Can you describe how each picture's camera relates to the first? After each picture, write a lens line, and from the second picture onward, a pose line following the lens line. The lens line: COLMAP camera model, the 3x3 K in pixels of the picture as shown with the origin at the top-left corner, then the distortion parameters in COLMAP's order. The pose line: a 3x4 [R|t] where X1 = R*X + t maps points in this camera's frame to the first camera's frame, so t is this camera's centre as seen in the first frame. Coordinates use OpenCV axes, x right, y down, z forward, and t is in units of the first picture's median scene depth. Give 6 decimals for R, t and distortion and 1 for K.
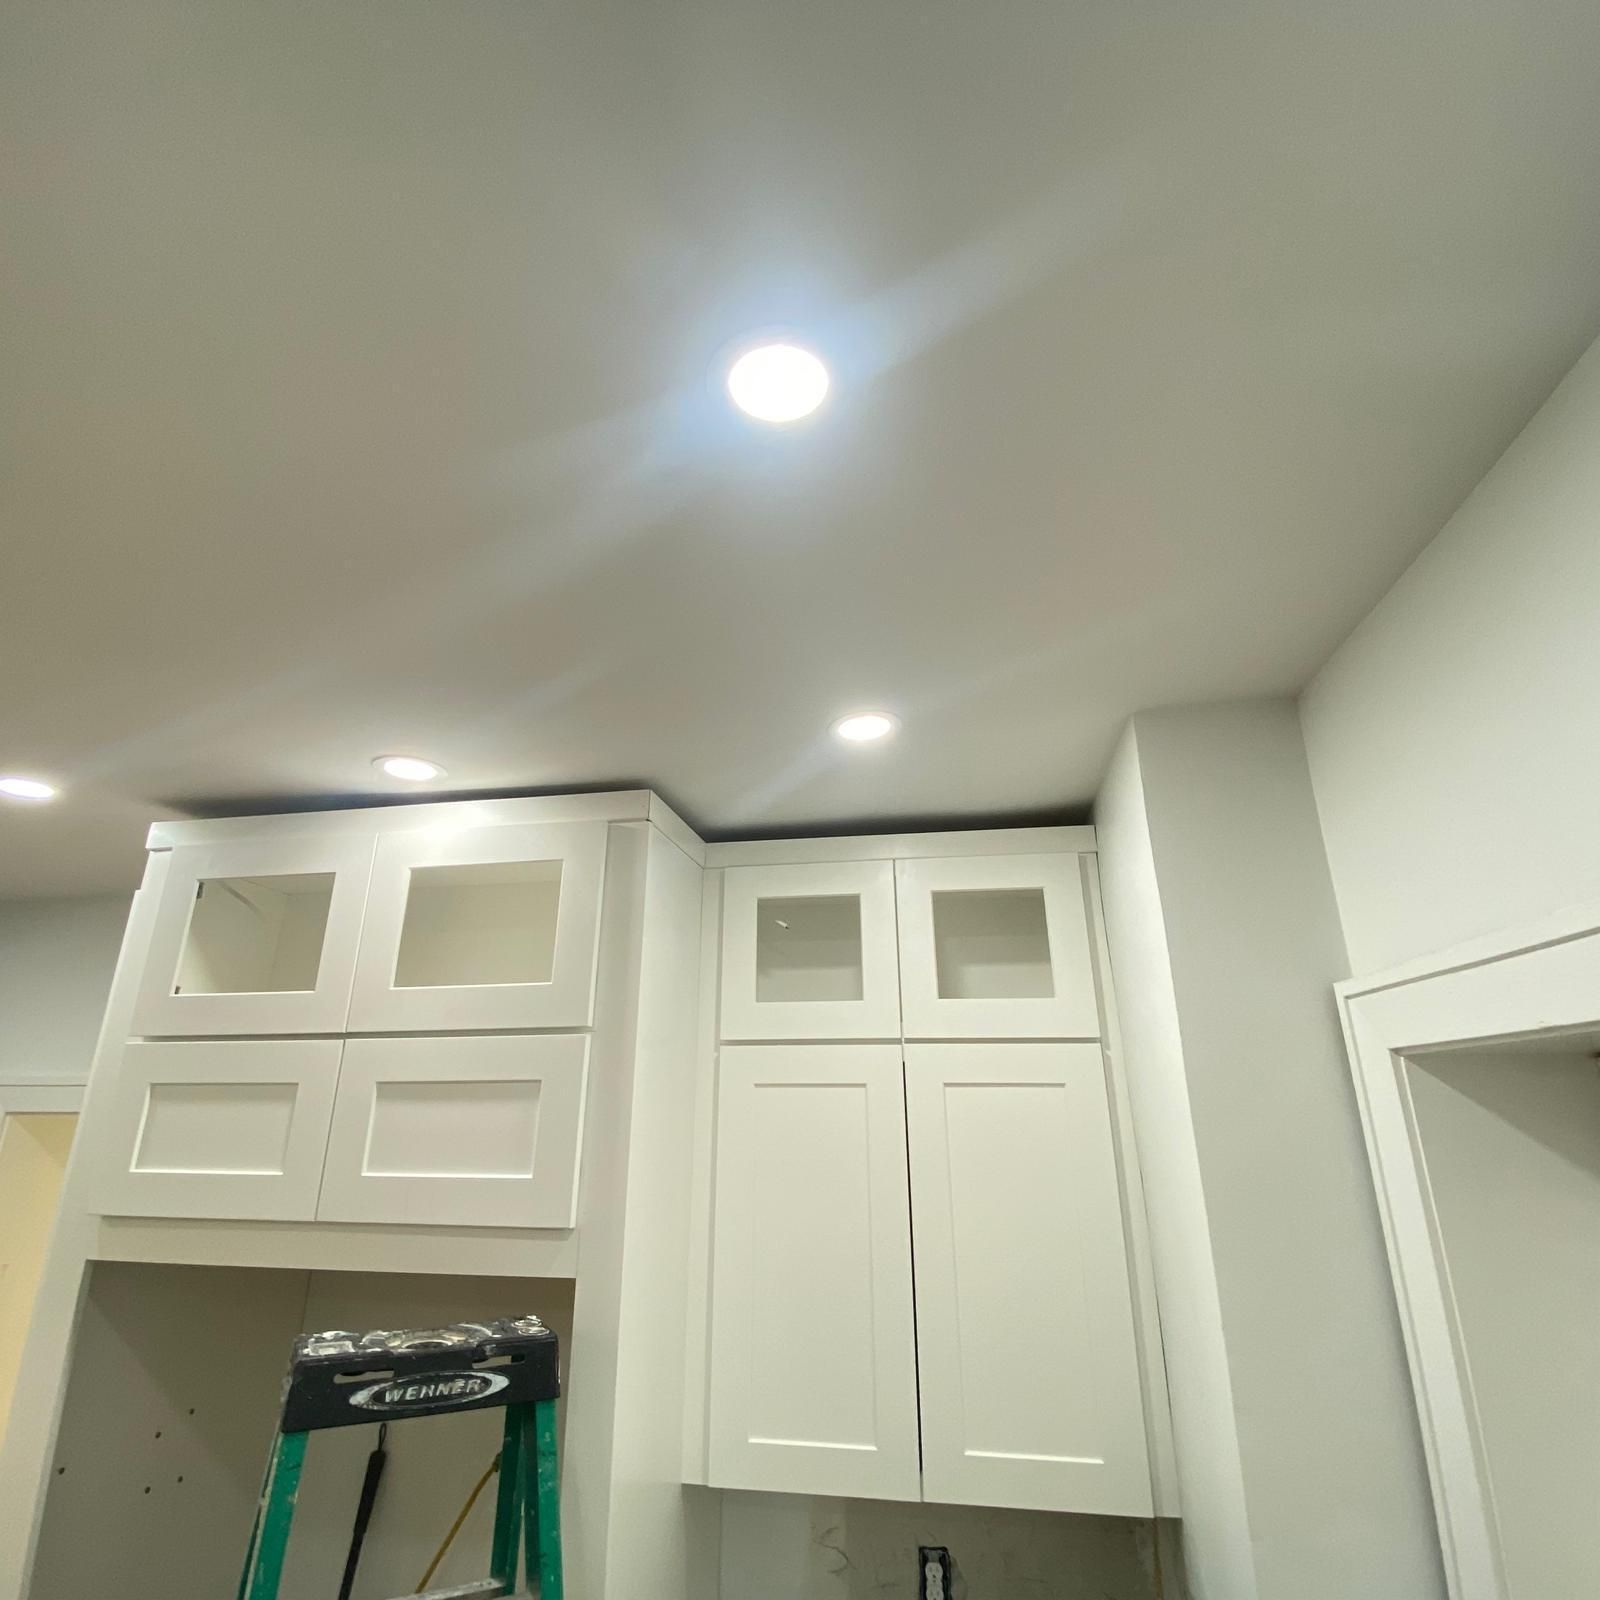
lens RADIAL K [[856.0, 0, 791.6], [0, 856.0, 790.0], [0, 0, 1]] dist [0.019759, -0.016666]
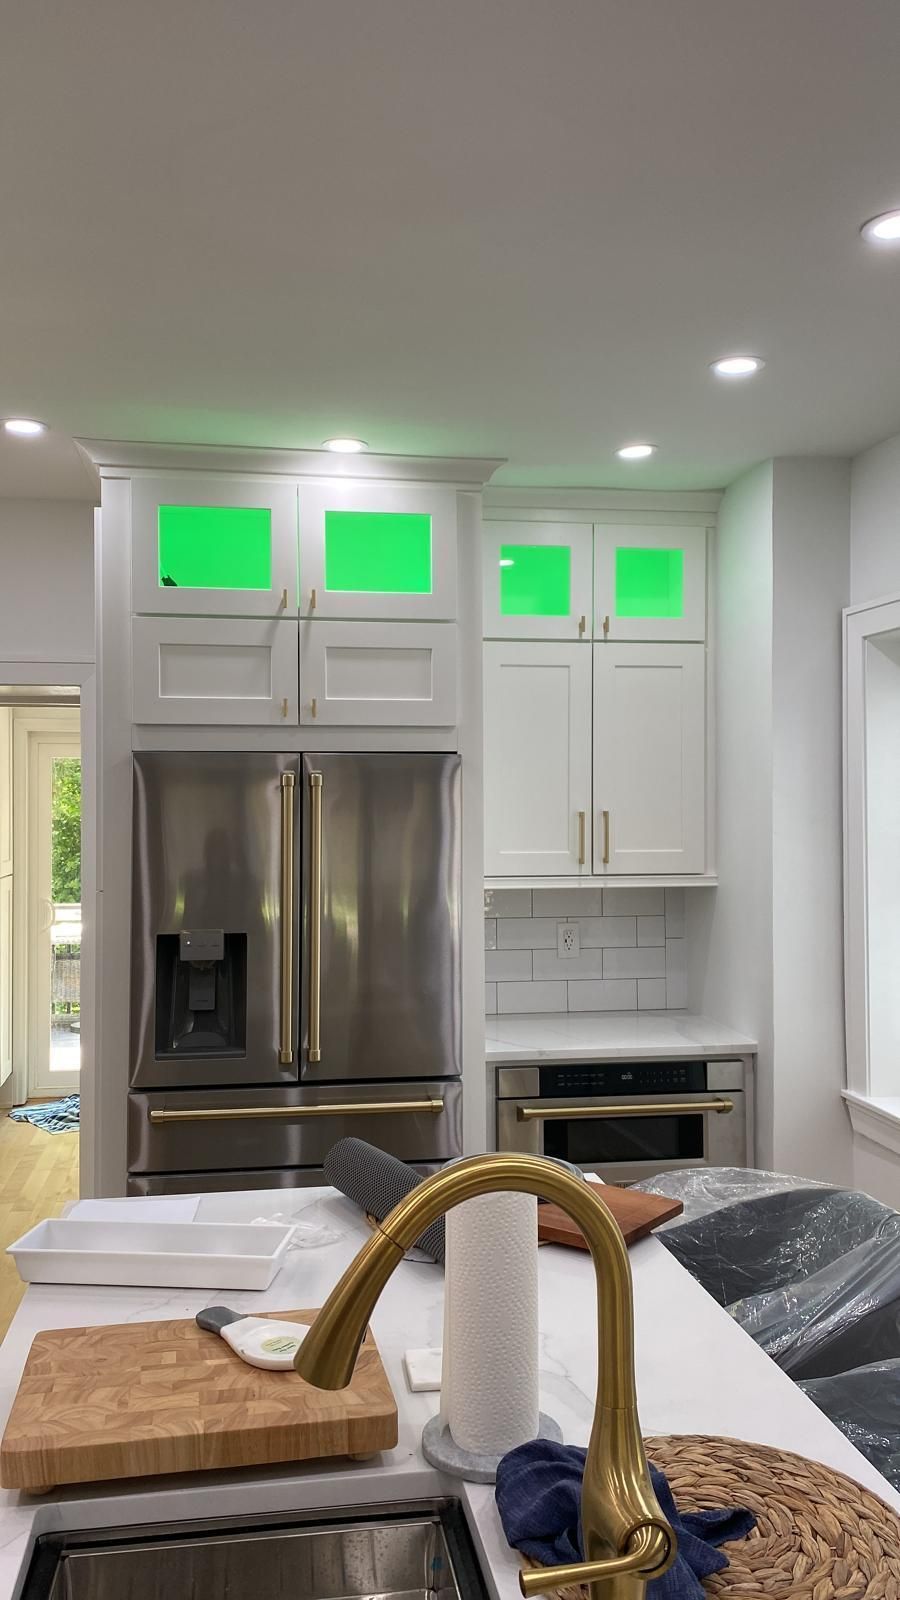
lens RADIAL K [[1257.5, 0, 445.3], [0, 1257.5, 795.1], [0, 0, 1]] dist [0.009770, -0.000315]
pose [[0.939450, -0.002087, 0.342680, -0.992455], [-0.111493, 0.943714, 0.311404, -0.146063], [-0.324042, -0.330755, 0.886339, -1.160326]]
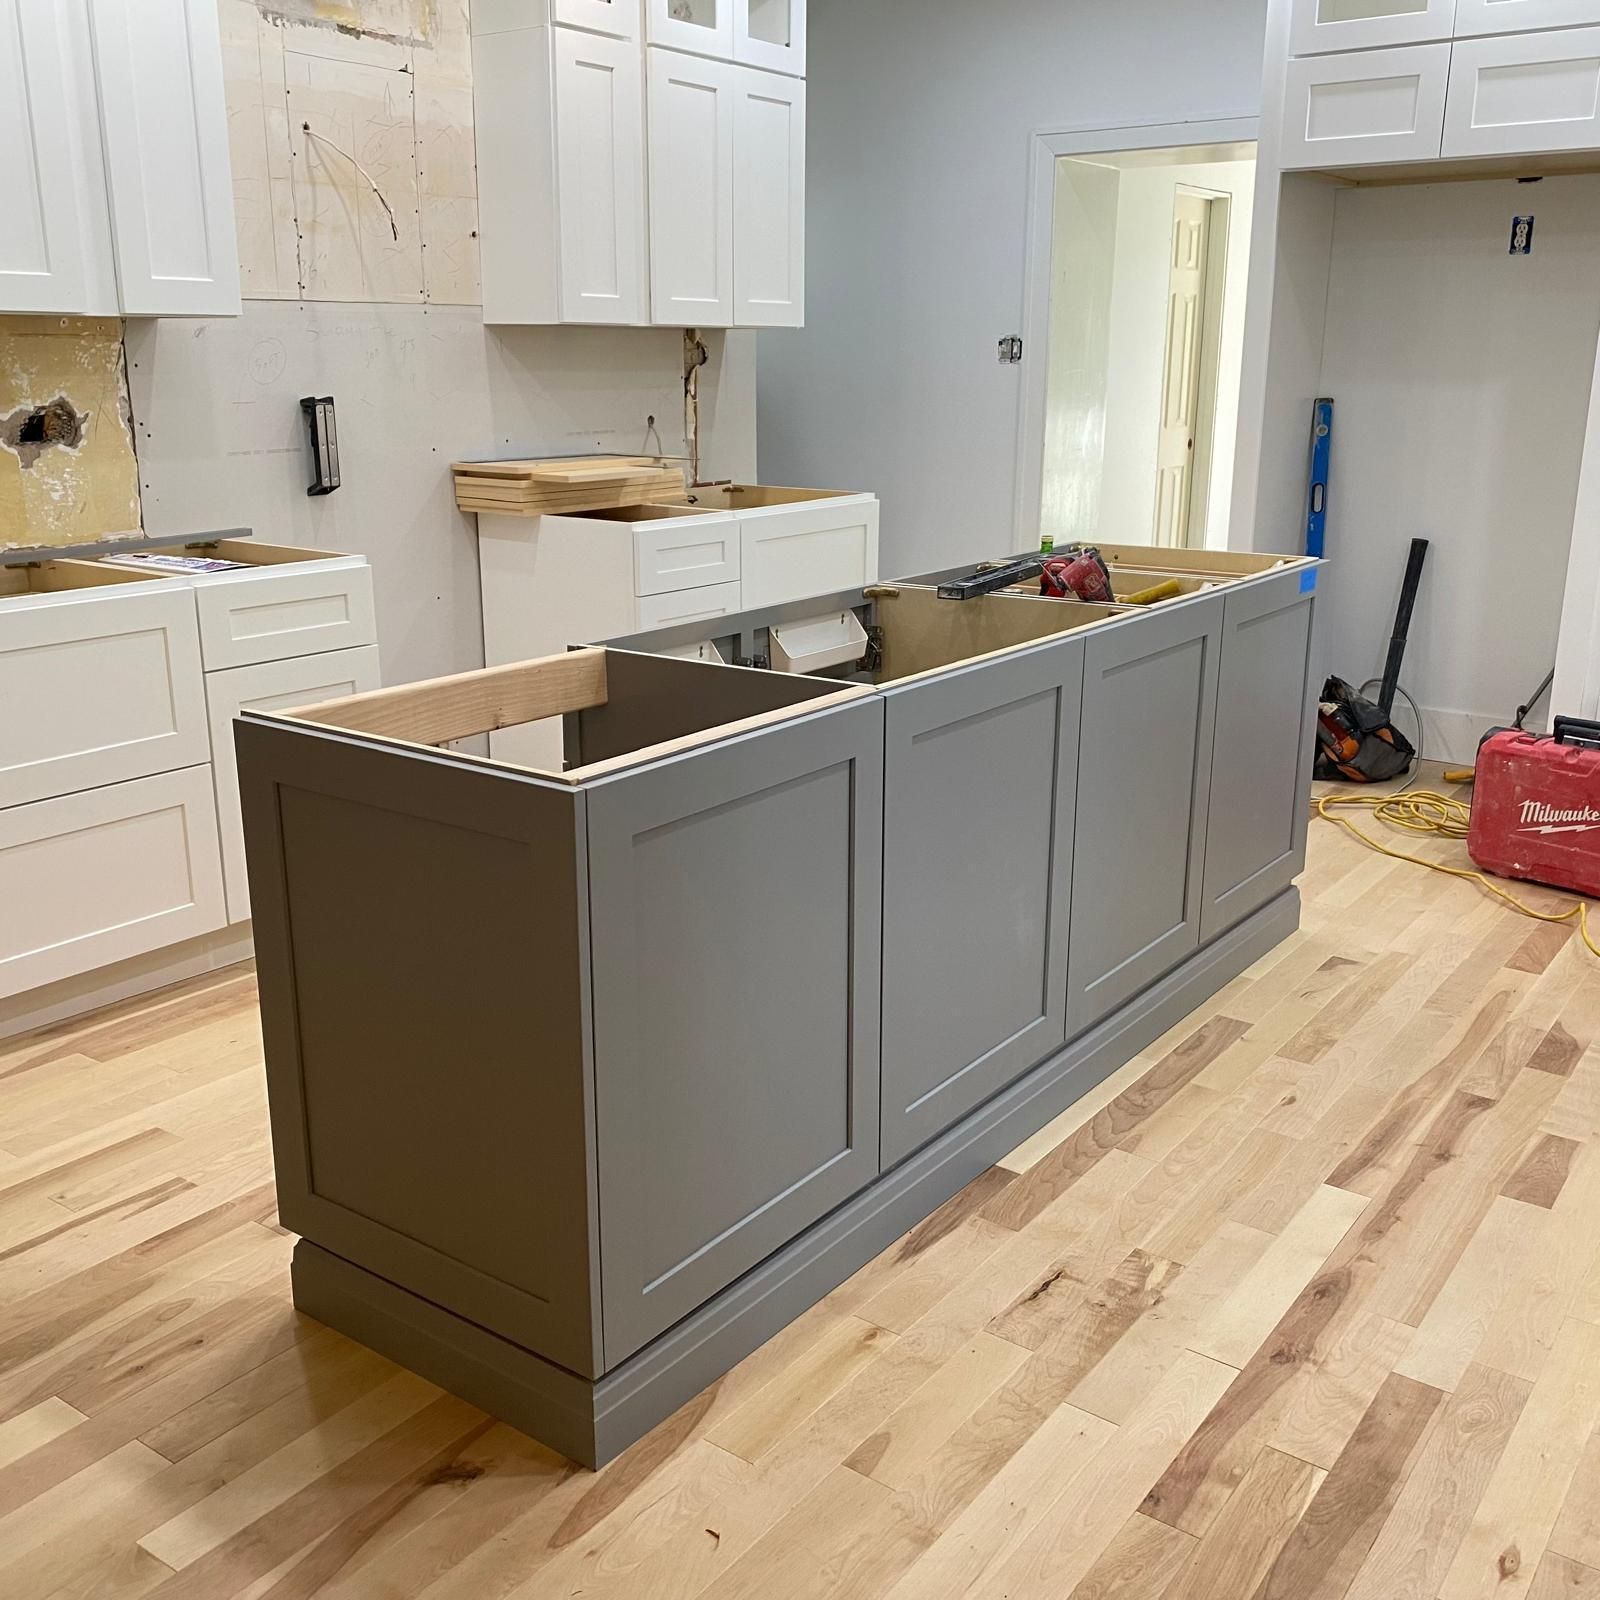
lens RADIAL K [[1616.8, 0, 797.7], [0, 1616.8, 794.3], [0, 0, 1]] dist [0.023952, 0.000000]
pose [[0.905504, 0.112745, -0.409085, -0.225188], [0.144379, 0.824677, 0.546866, -0.337480], [0.399019, -0.554253, 0.730471, -2.173183]]
